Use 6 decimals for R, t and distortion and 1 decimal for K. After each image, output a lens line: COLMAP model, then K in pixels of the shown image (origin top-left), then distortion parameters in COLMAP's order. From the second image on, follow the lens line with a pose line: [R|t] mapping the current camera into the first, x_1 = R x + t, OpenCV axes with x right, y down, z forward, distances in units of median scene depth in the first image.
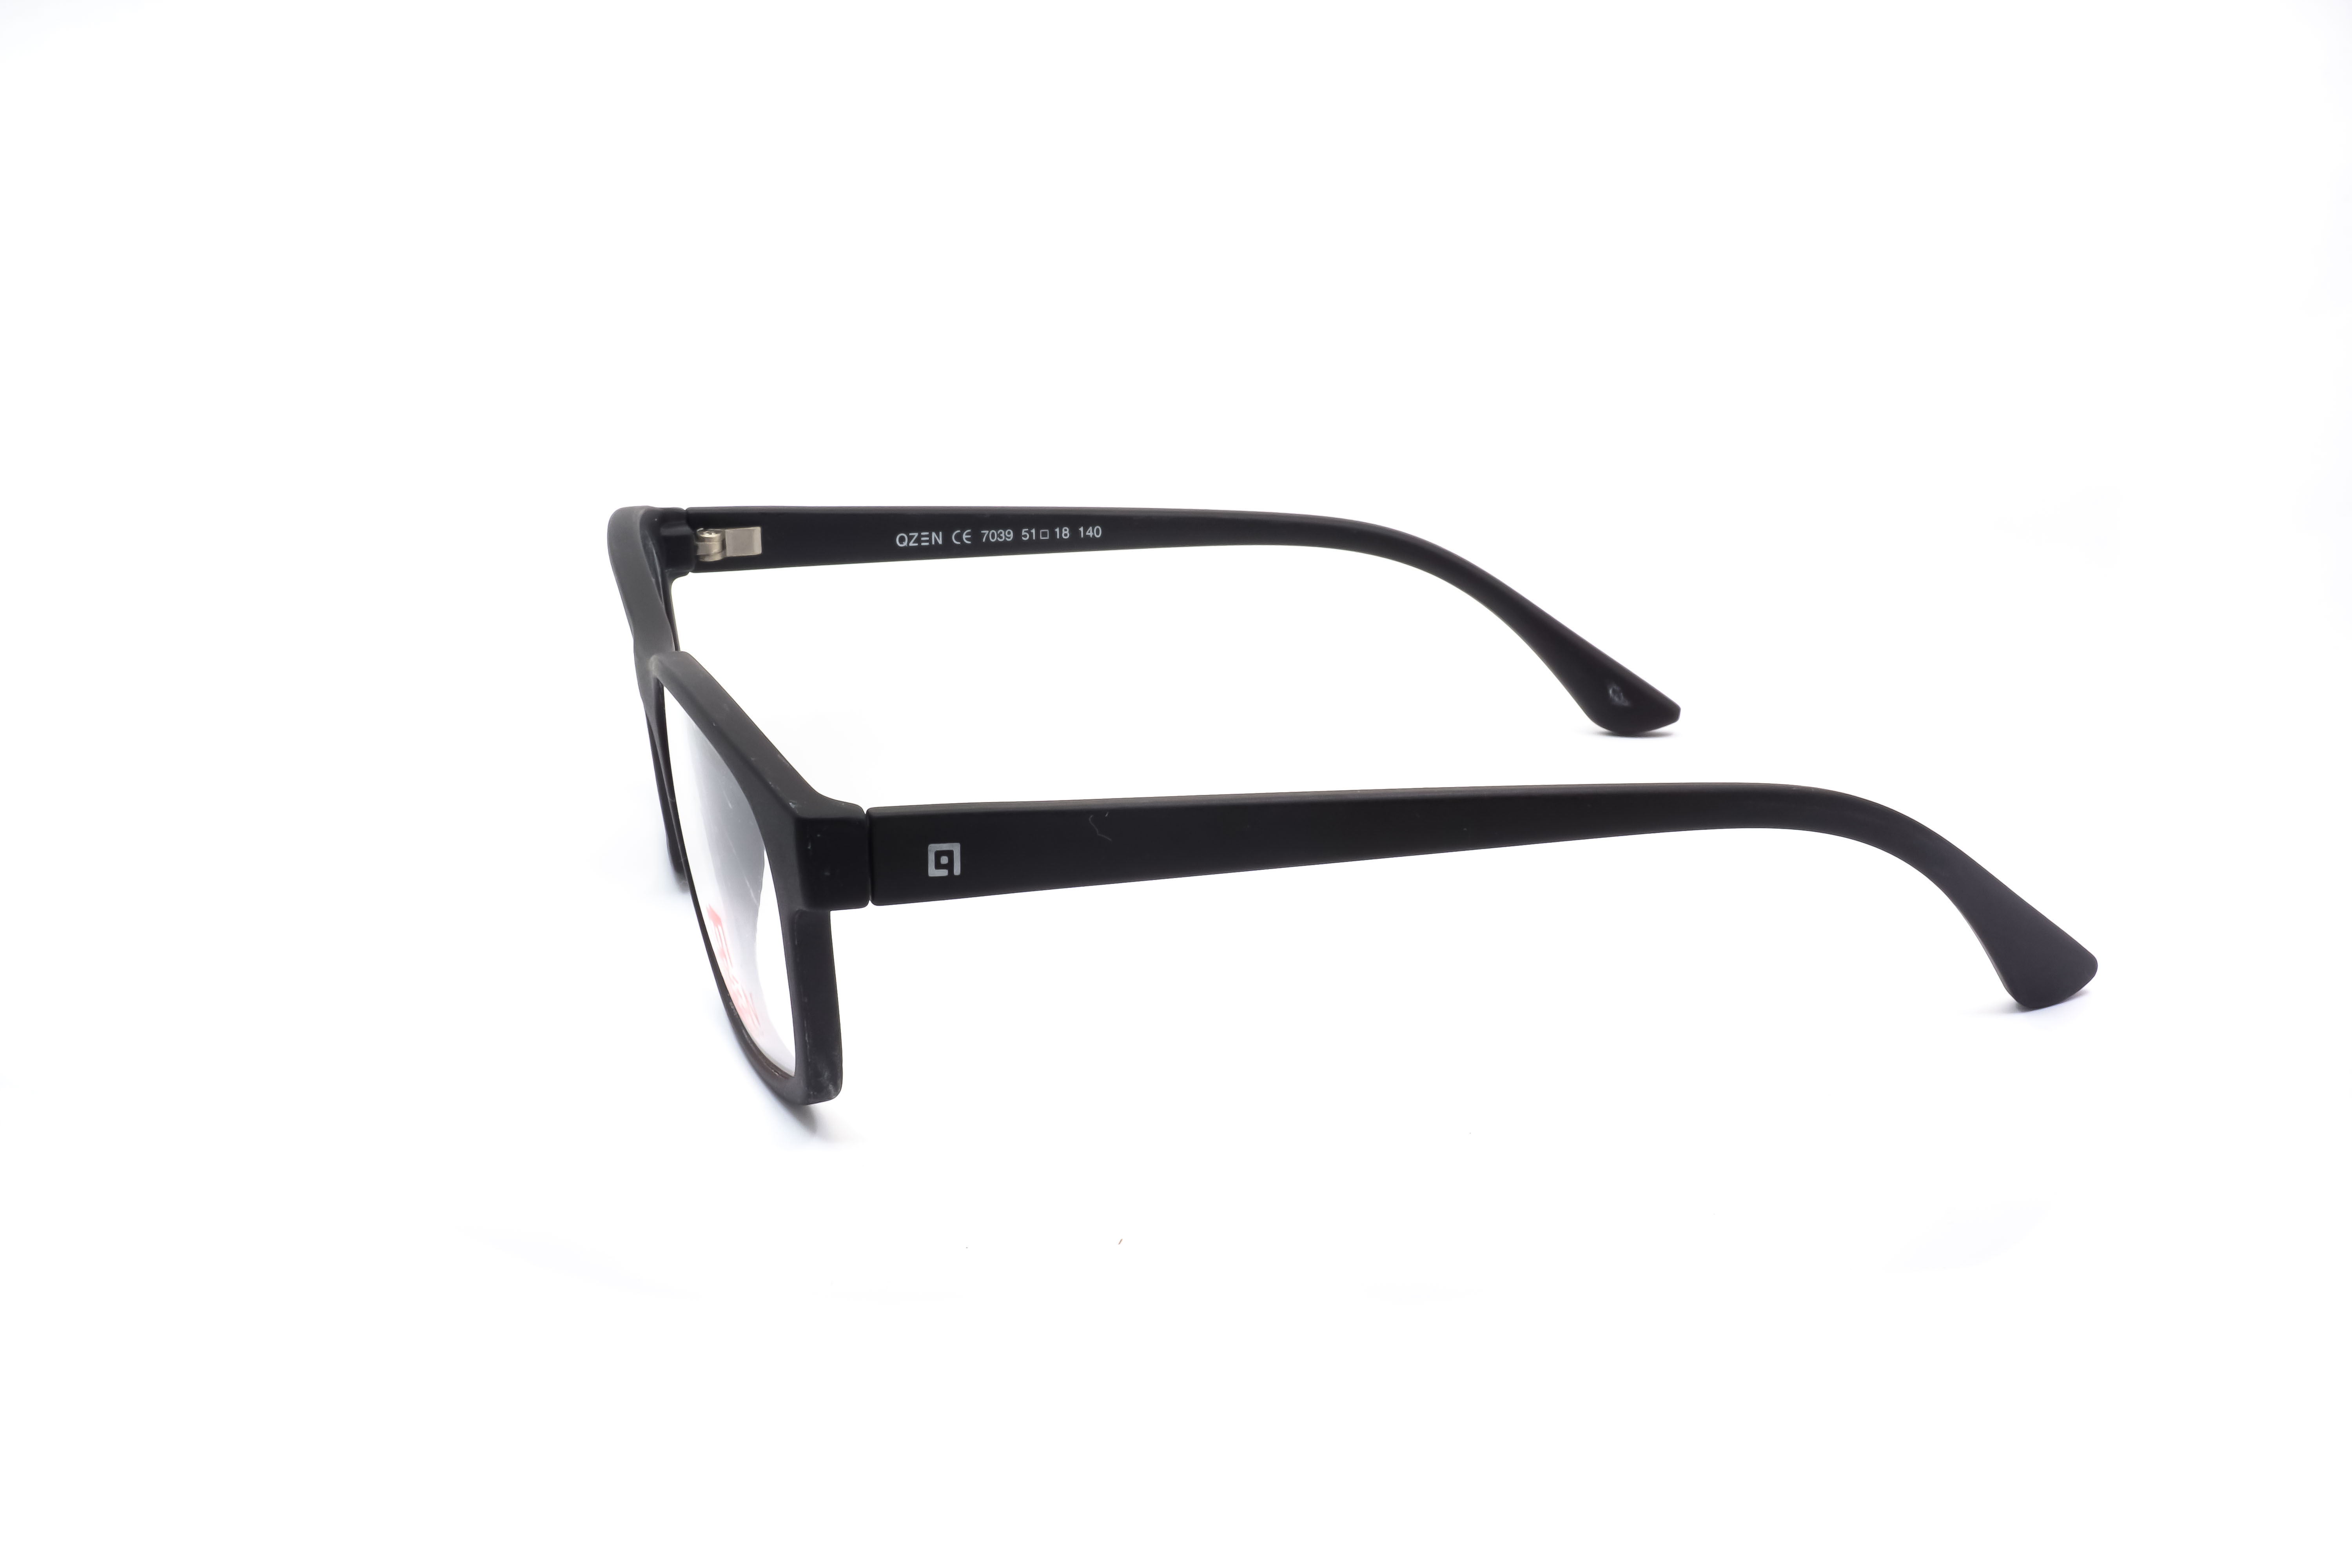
lens RADIAL K [[2905.6, 0, 1153.8], [0, 2905.6, 836.3], [0, 0, 1]] dist [-0.013705, 0.001726]
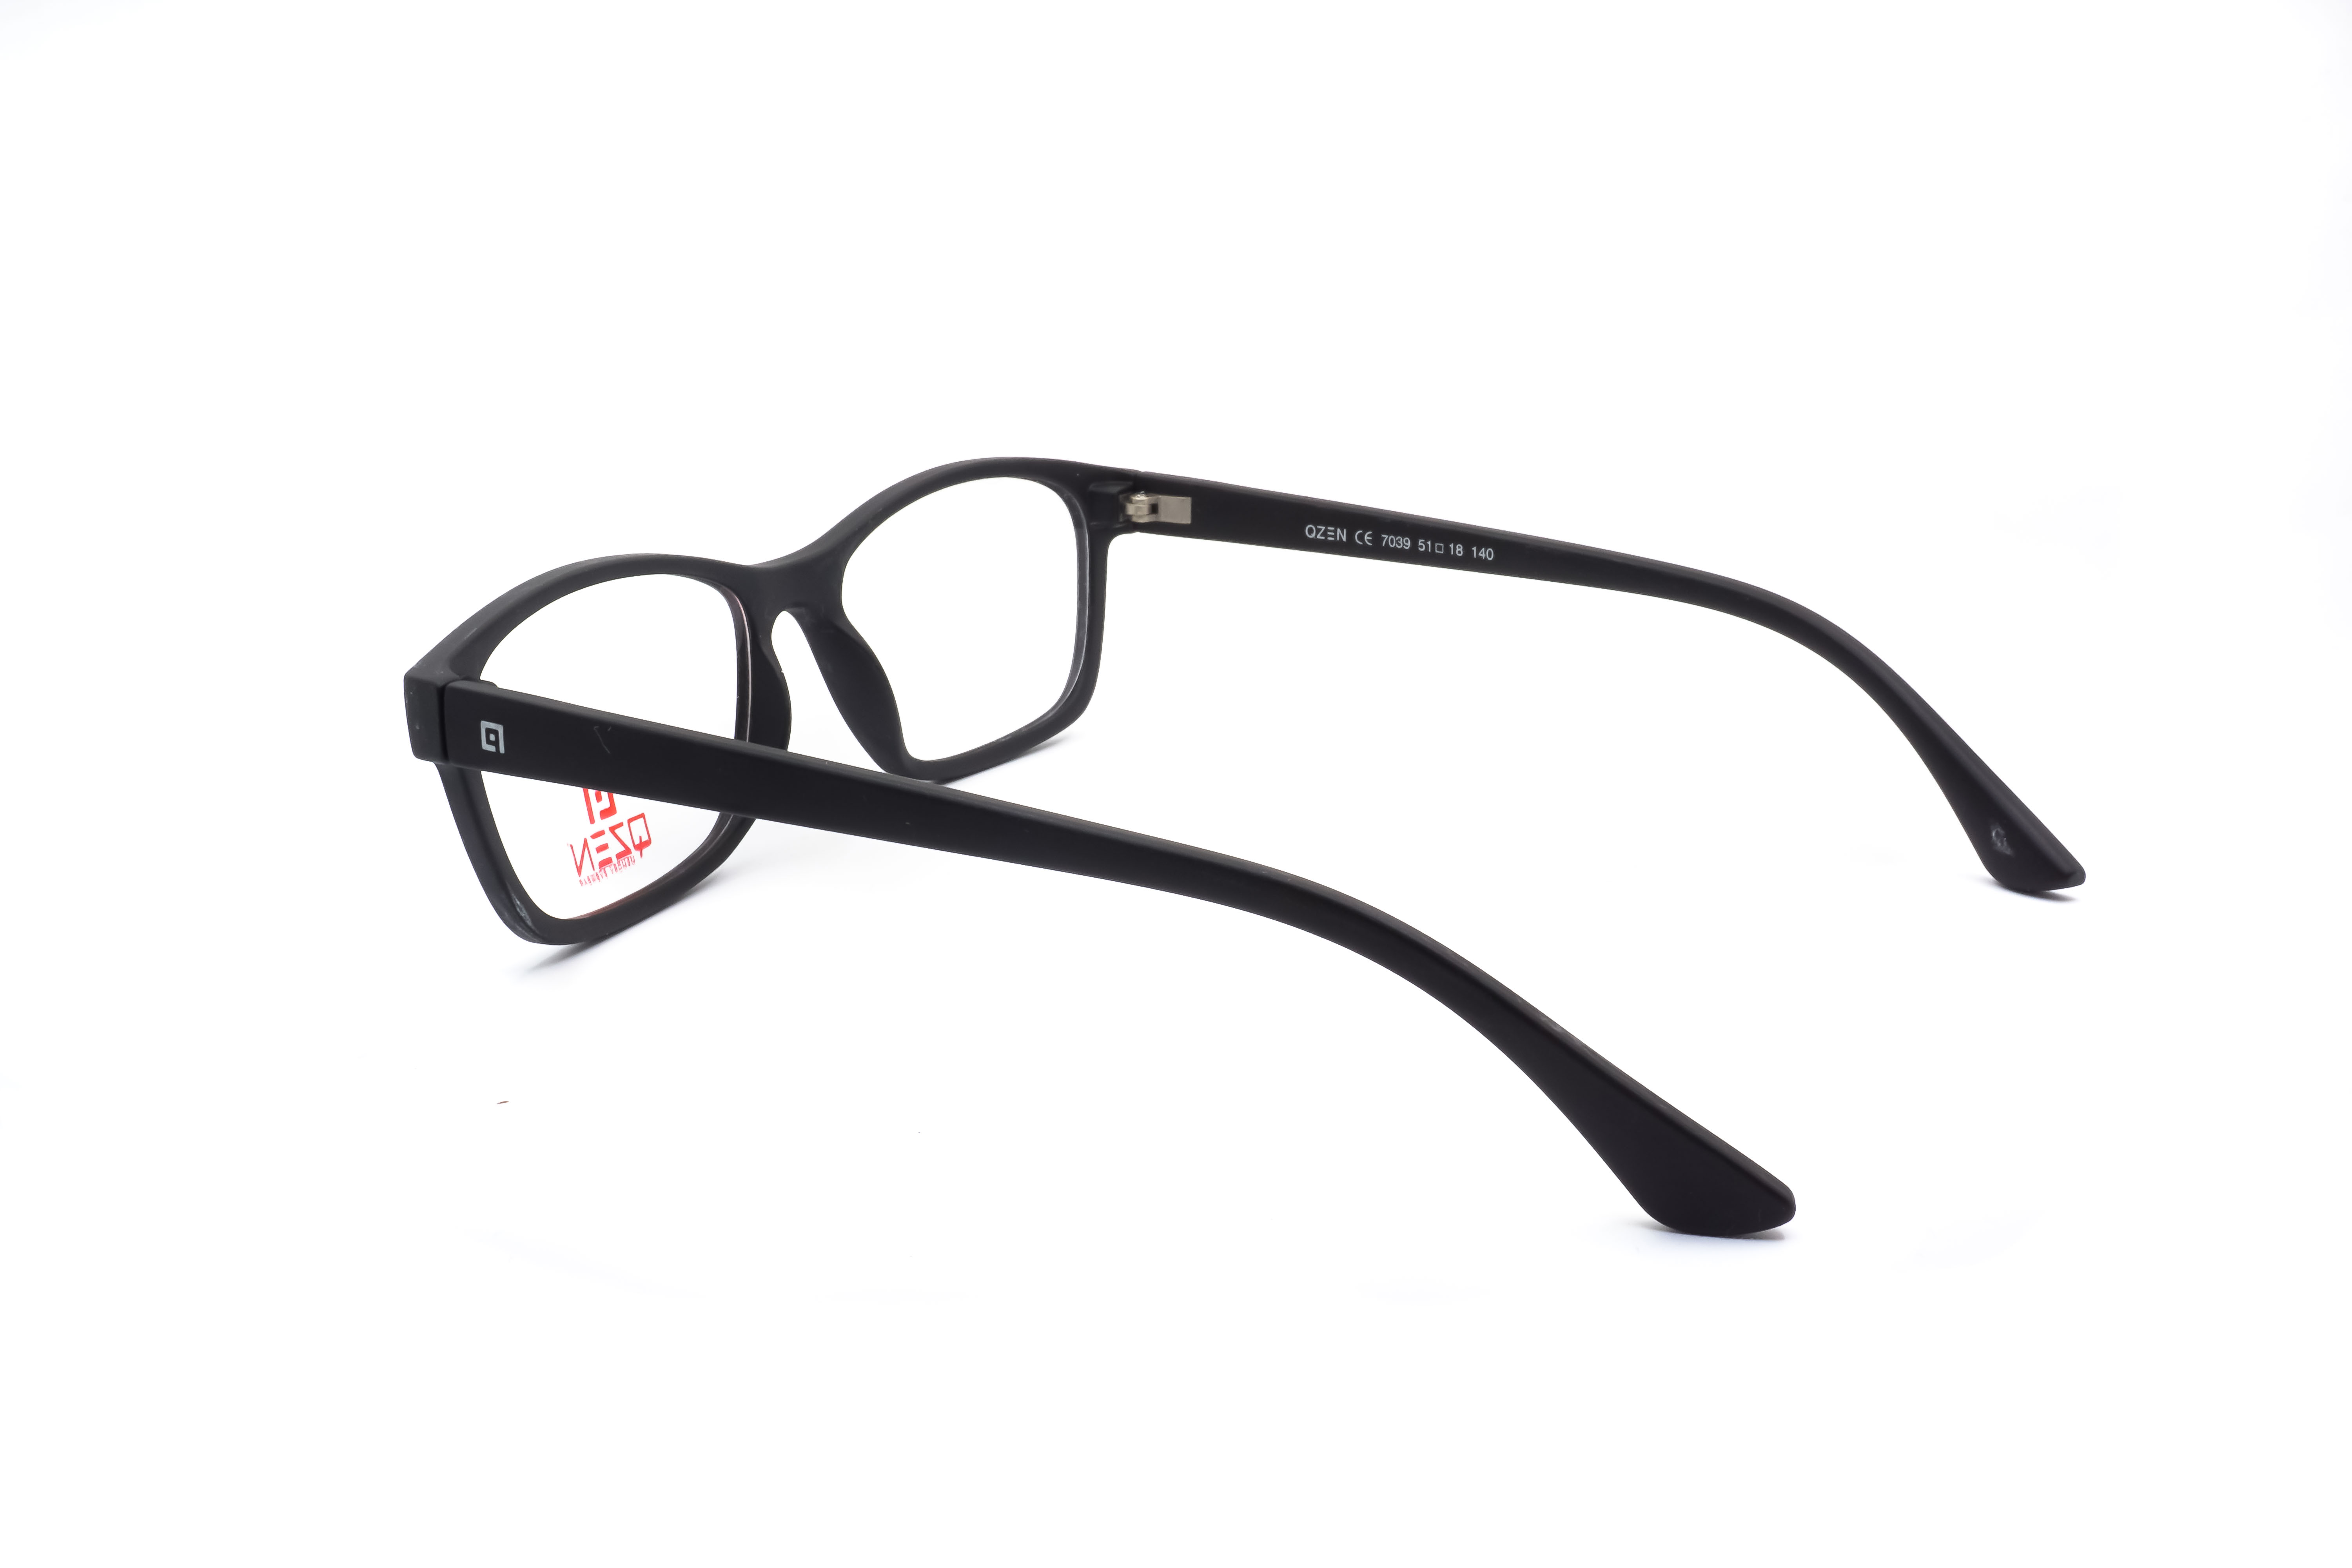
lens RADIAL K [[2927.7, 0, 1176.0], [0, 2927.7, 784.0], [0, 0, 1]] dist [0.000843, 0.017288]
pose [[0.709721, 0.199020, -0.675786, 0.600802], [-0.216828, 0.974410, 0.059248, -0.067047], [0.670284, 0.104480, 0.734713, 0.224158]]
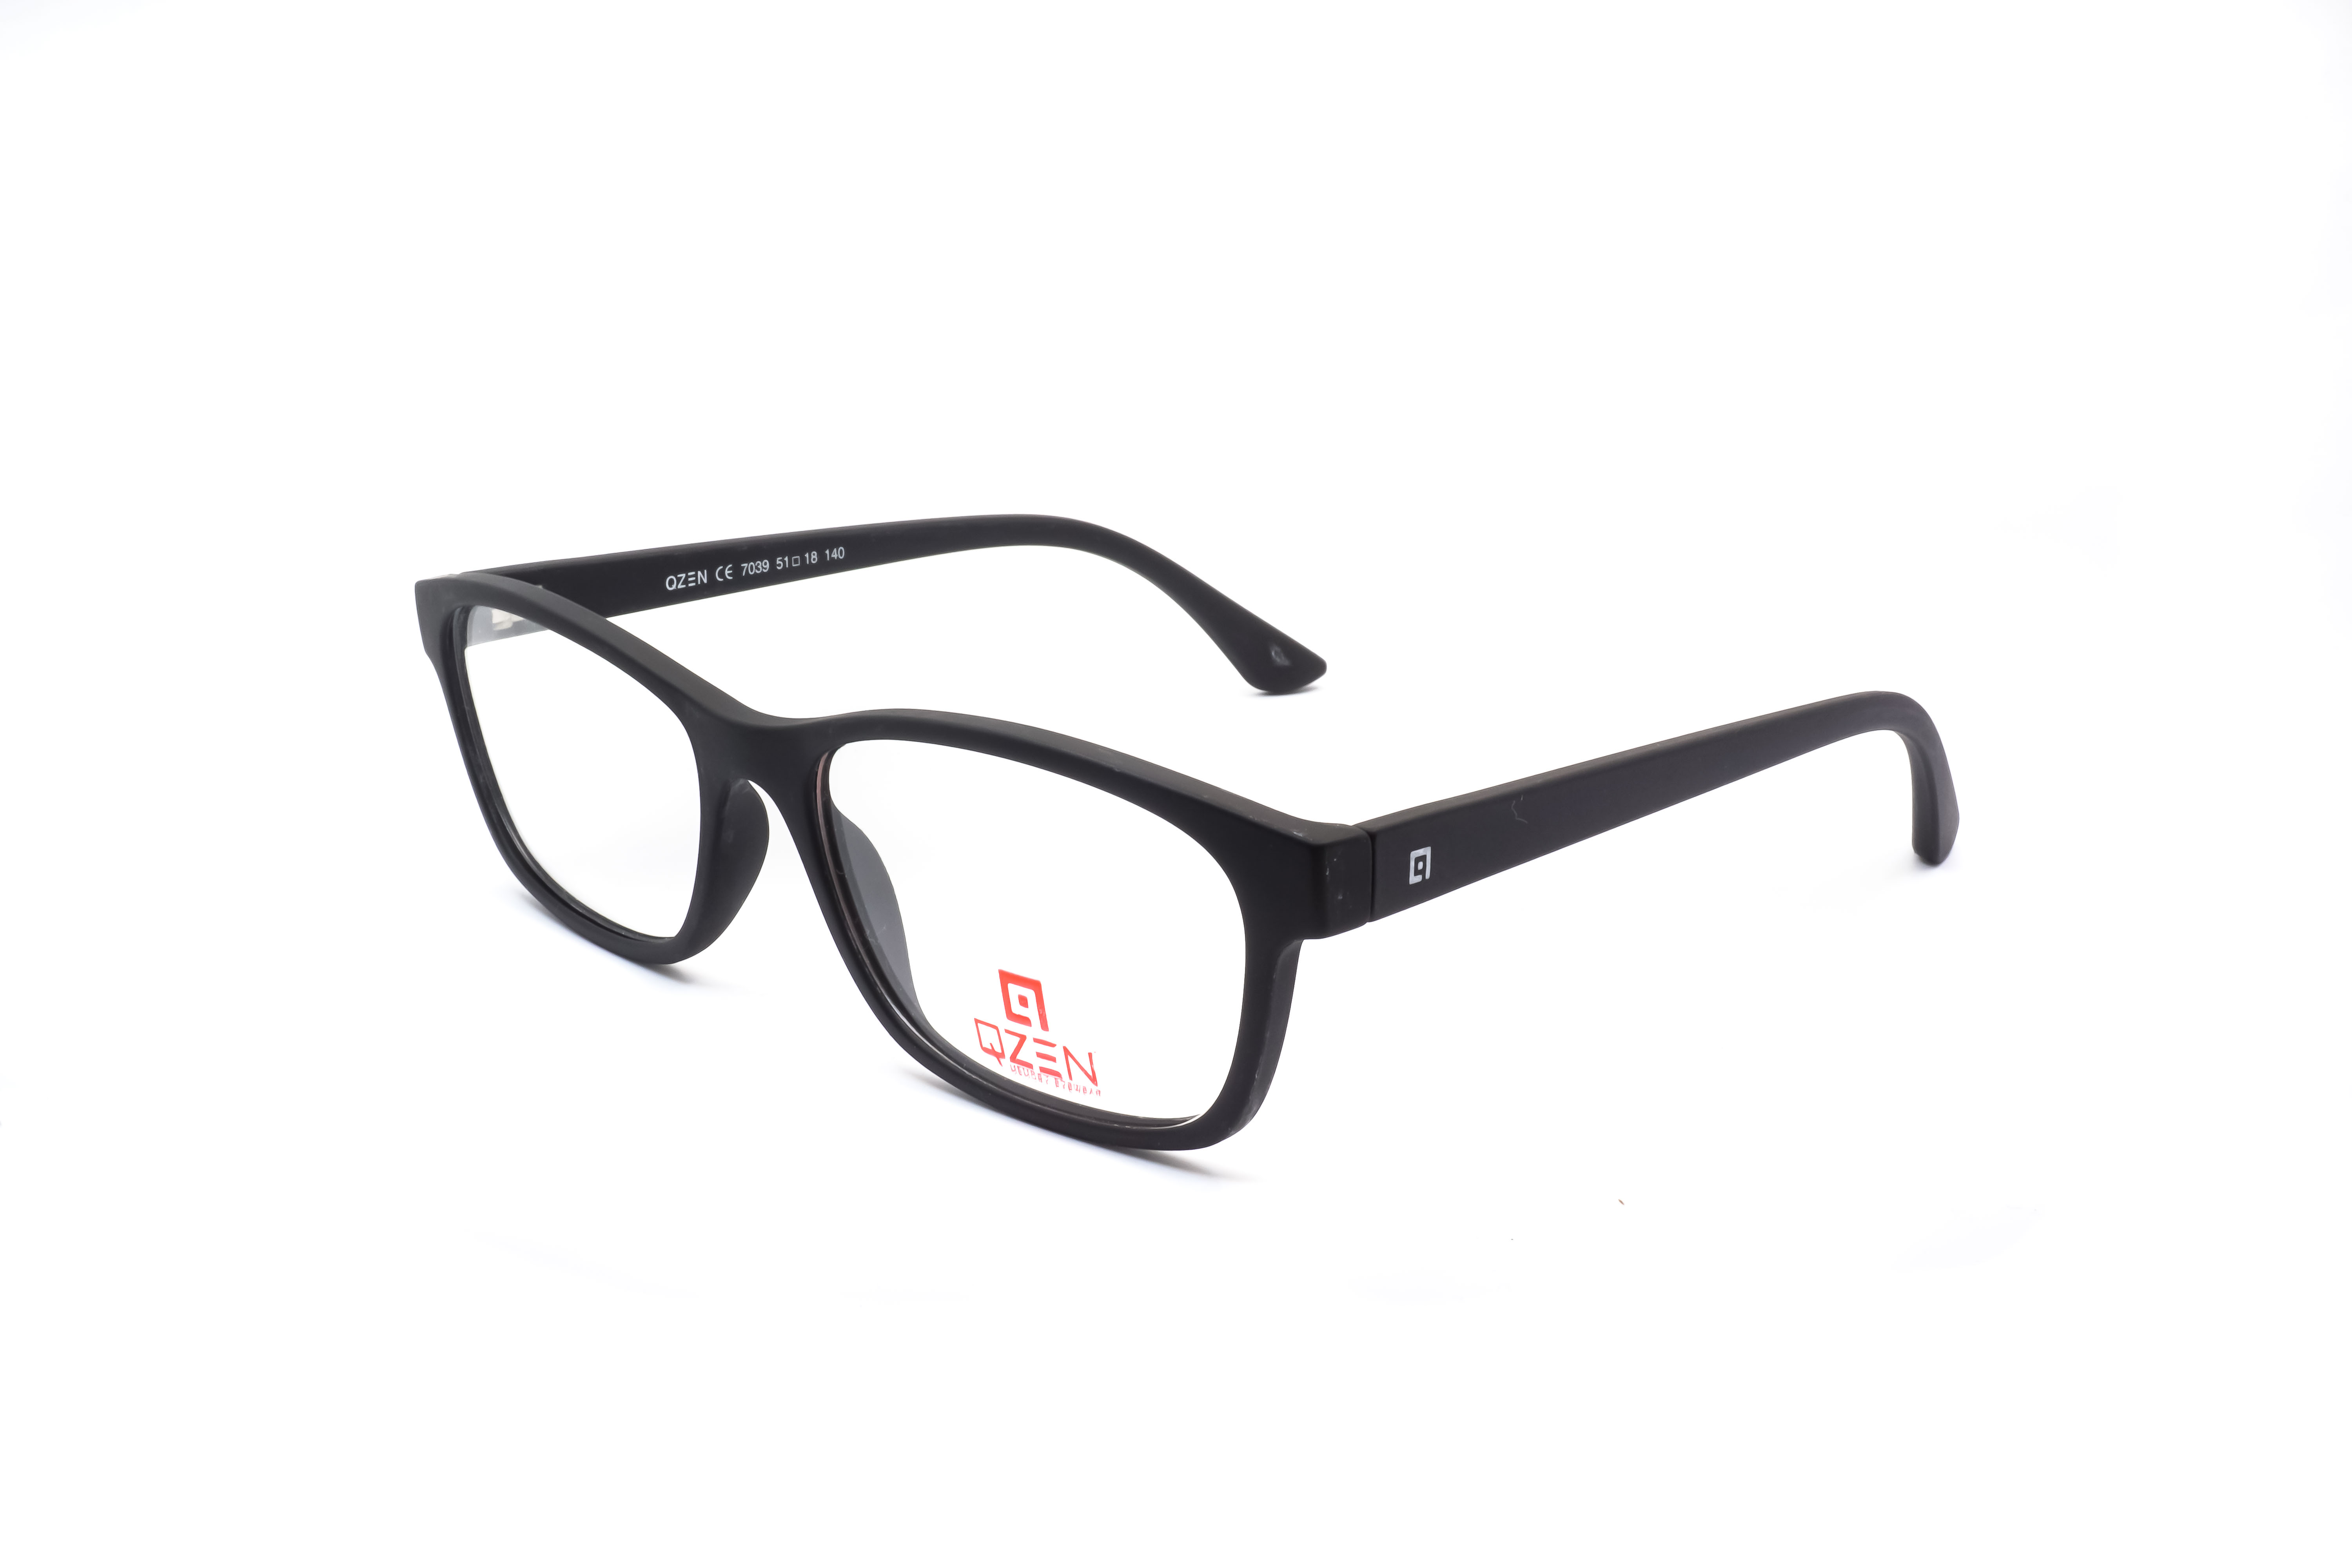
lens RADIAL K [[2927.7, 0, 1176.0], [0, 2927.7, 784.0], [0, 0, 1]] dist [0.000843, 0.017288]
pose [[0.859337, -0.146390, 0.490009, -0.422003], [0.152717, 0.987893, 0.027310, -0.039864], [-0.488075, 0.051364, 0.871289, 0.109226]]
